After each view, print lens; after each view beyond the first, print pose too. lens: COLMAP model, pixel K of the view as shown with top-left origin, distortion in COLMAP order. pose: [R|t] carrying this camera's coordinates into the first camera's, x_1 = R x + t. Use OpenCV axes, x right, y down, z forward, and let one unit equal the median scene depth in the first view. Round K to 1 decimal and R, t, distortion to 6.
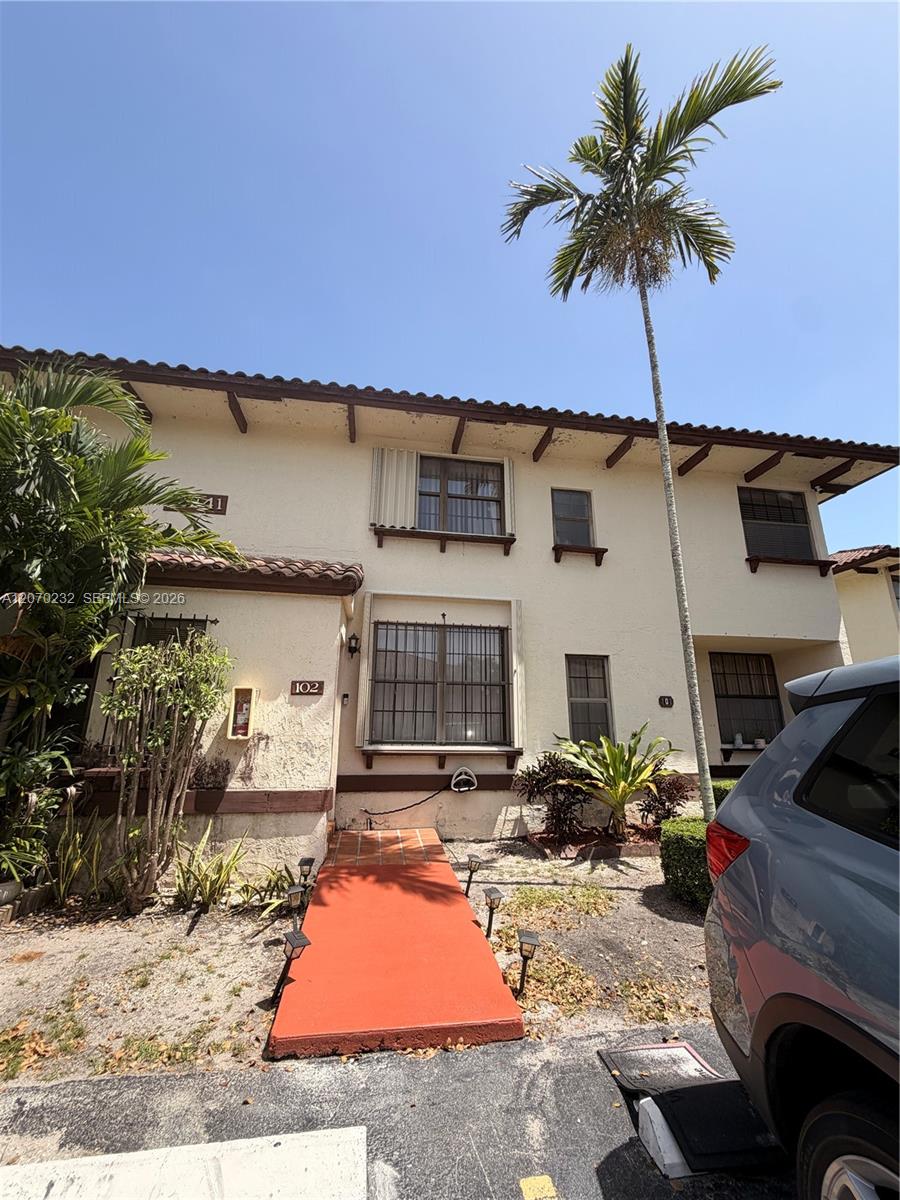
lens RADIAL K [[481.9, 0, 448.7], [0, 481.9, 598.1], [0, 0, 1]] dist [0.002237, -0.002633]
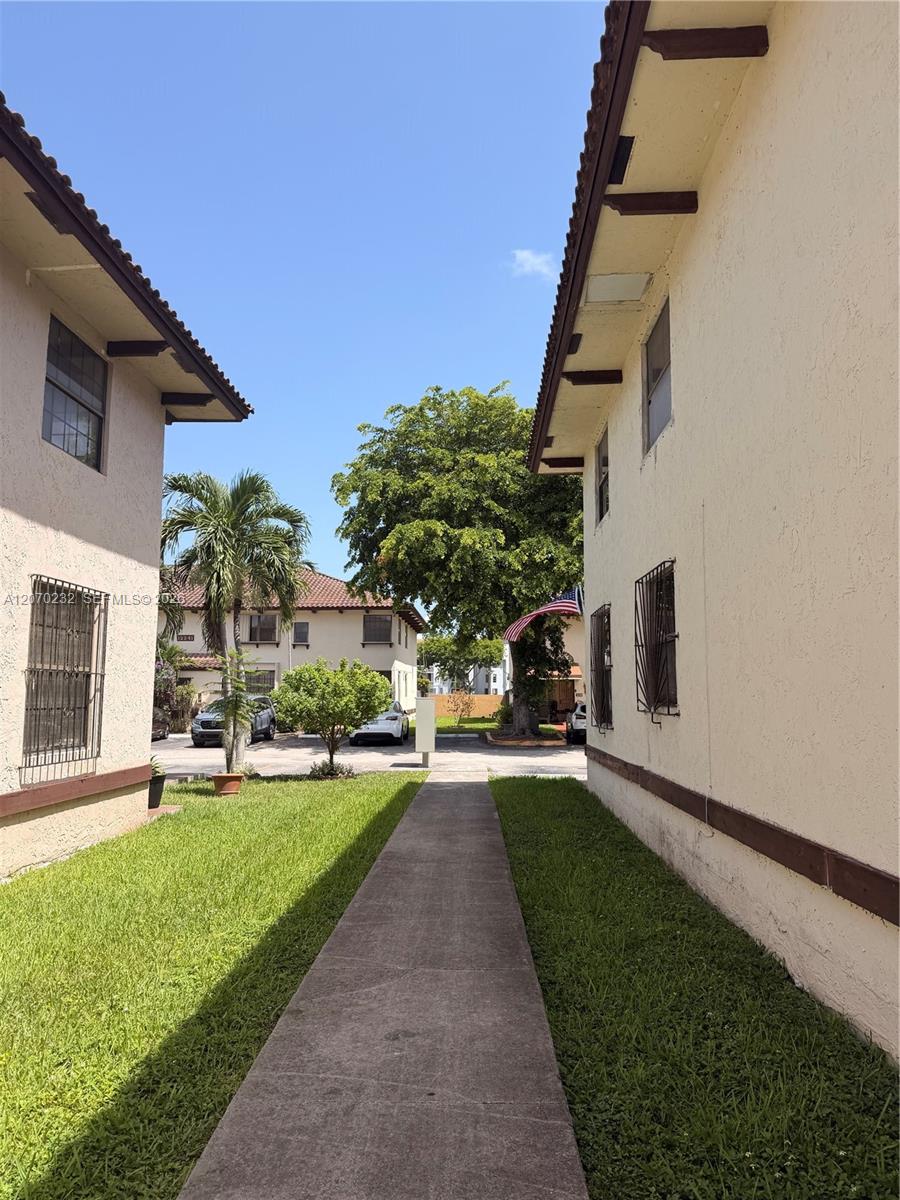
lens RADIAL K [[836.8, 0, 449.2], [0, 836.8, 600.4], [0, 0, 1]] dist [-0.000023, -0.000024]
pose [[0.980477, -0.028150, -0.194606, 3.485180], [0.056567, 0.988242, 0.142051, -1.683729], [0.188319, -0.150286, 0.970541, -6.169297]]
